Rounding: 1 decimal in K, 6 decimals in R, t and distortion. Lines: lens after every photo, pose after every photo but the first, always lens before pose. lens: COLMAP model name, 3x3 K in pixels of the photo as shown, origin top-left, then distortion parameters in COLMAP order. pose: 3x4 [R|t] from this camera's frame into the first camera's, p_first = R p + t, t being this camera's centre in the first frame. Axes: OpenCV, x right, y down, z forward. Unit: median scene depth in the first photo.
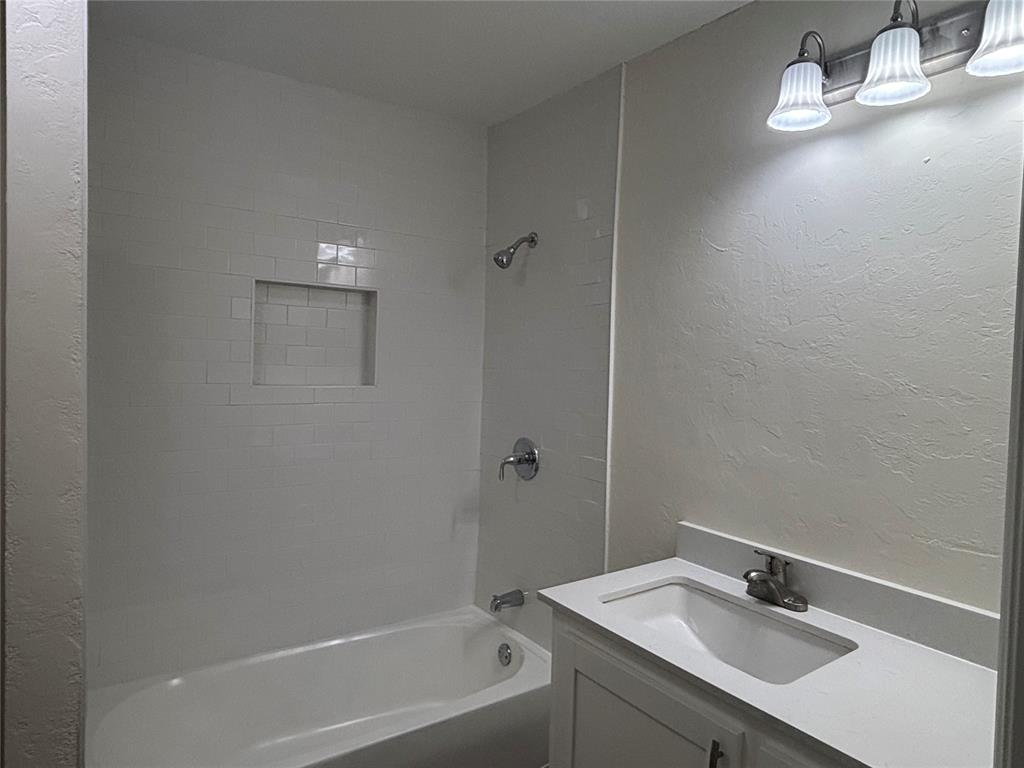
lens RADIAL K [[632.0, 0, 512.0], [0, 632.0, 384.0], [0, 0, 1]] dist [-0.000567, -0.003916]
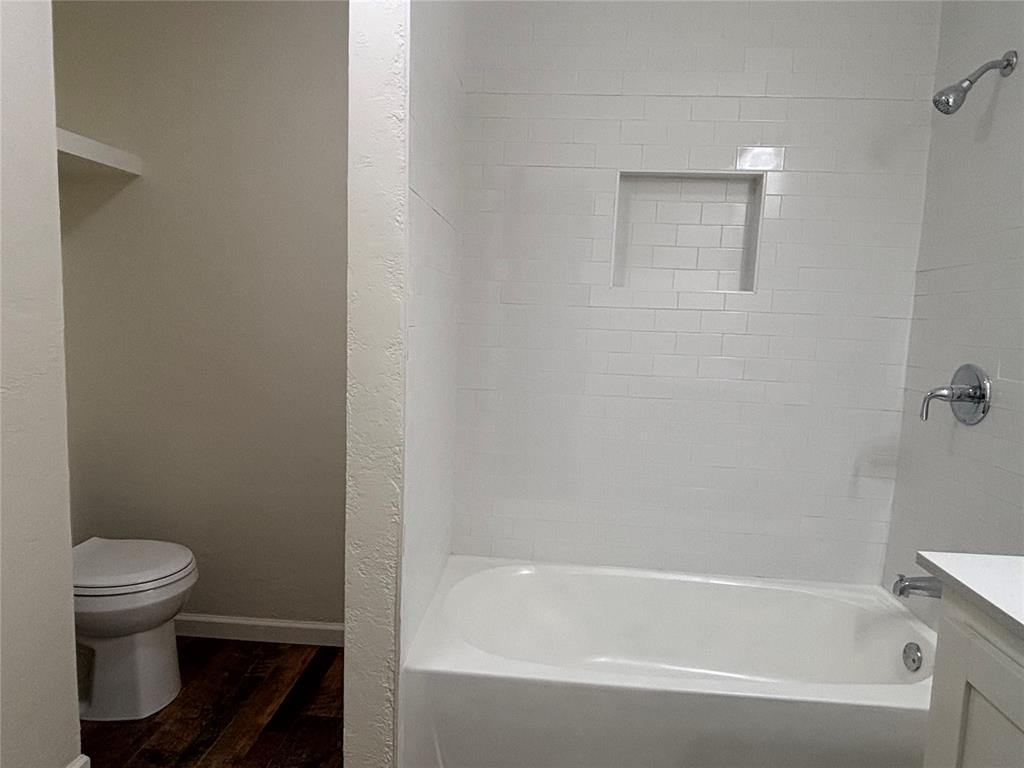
lens RADIAL K [[637.0, 0, 512.0], [0, 637.0, 384.0], [0, 0, 1]] dist [0.005873, -0.000767]
pose [[0.775004, 0.071550, -0.627893, 0.075916], [-0.035261, 0.996918, 0.070079, 0.079076], [0.630972, -0.032172, 0.775138, 0.145982]]
